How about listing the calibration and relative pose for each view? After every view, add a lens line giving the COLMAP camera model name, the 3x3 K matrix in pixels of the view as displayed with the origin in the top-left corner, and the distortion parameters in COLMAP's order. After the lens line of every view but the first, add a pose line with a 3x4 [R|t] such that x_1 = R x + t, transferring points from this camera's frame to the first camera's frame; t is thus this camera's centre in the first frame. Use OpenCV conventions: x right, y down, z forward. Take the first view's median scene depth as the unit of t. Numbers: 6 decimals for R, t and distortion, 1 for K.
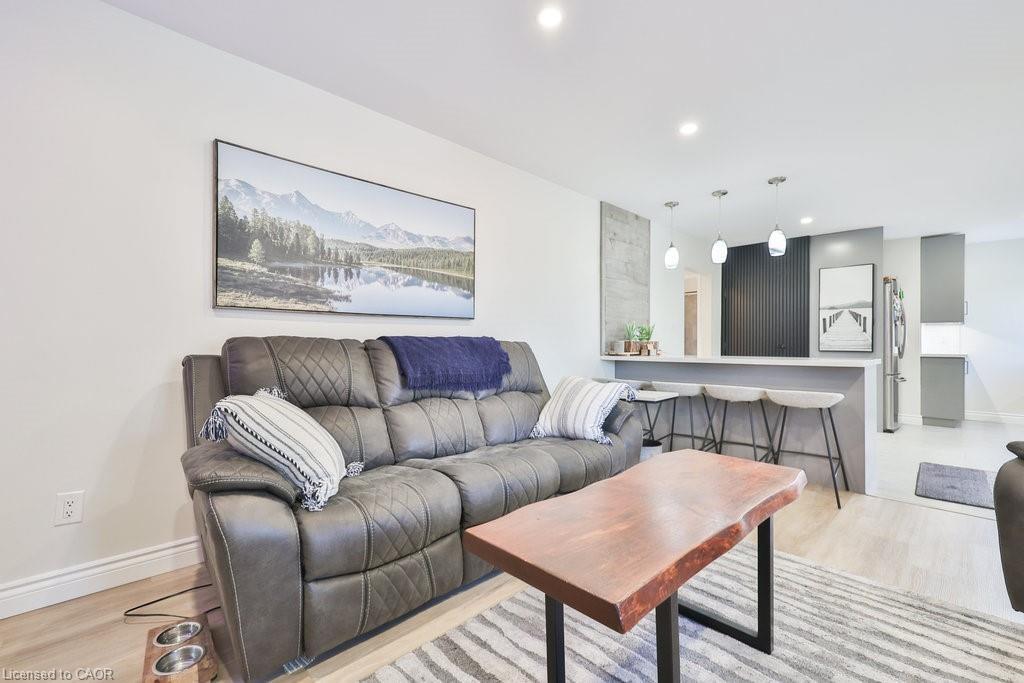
lens RADIAL K [[452.0, 0, 505.3], [0, 452.0, 341.9], [0, 0, 1]] dist [0.000788, 0.000009]
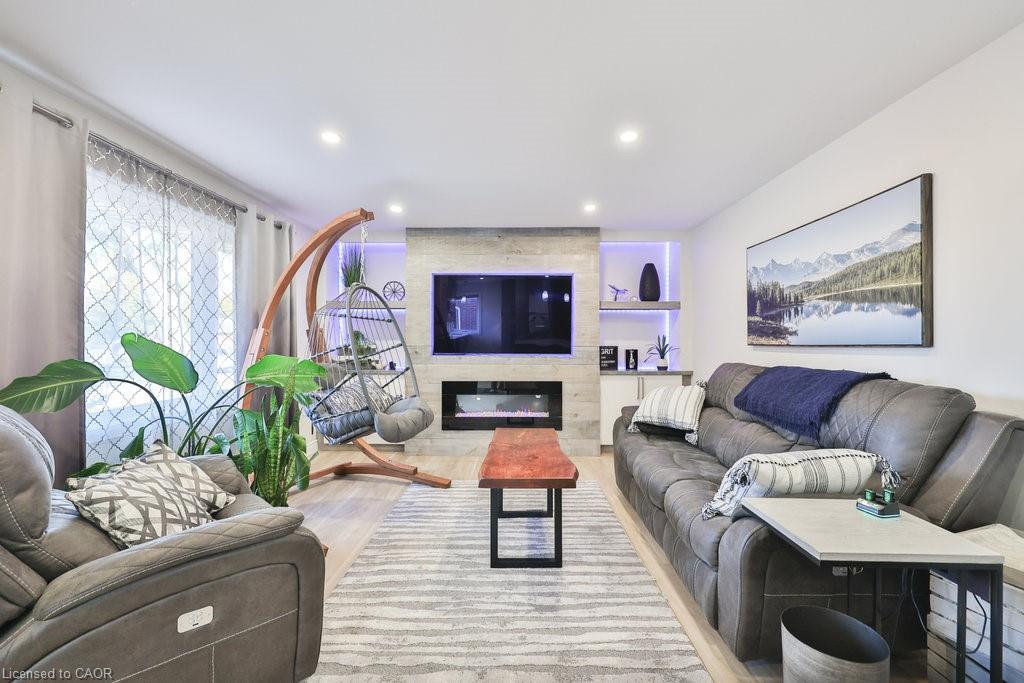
lens RADIAL K [[452.0, 0, 523.7], [0, 452.0, 335.4], [0, 0, 1]] dist [0.000788, 0.000009]
pose [[-0.701723, -0.014970, -0.712292, 0.984341], [-0.003738, 0.999843, -0.017331, -0.066582], [0.712440, -0.009498, -0.701669, 1.317970]]
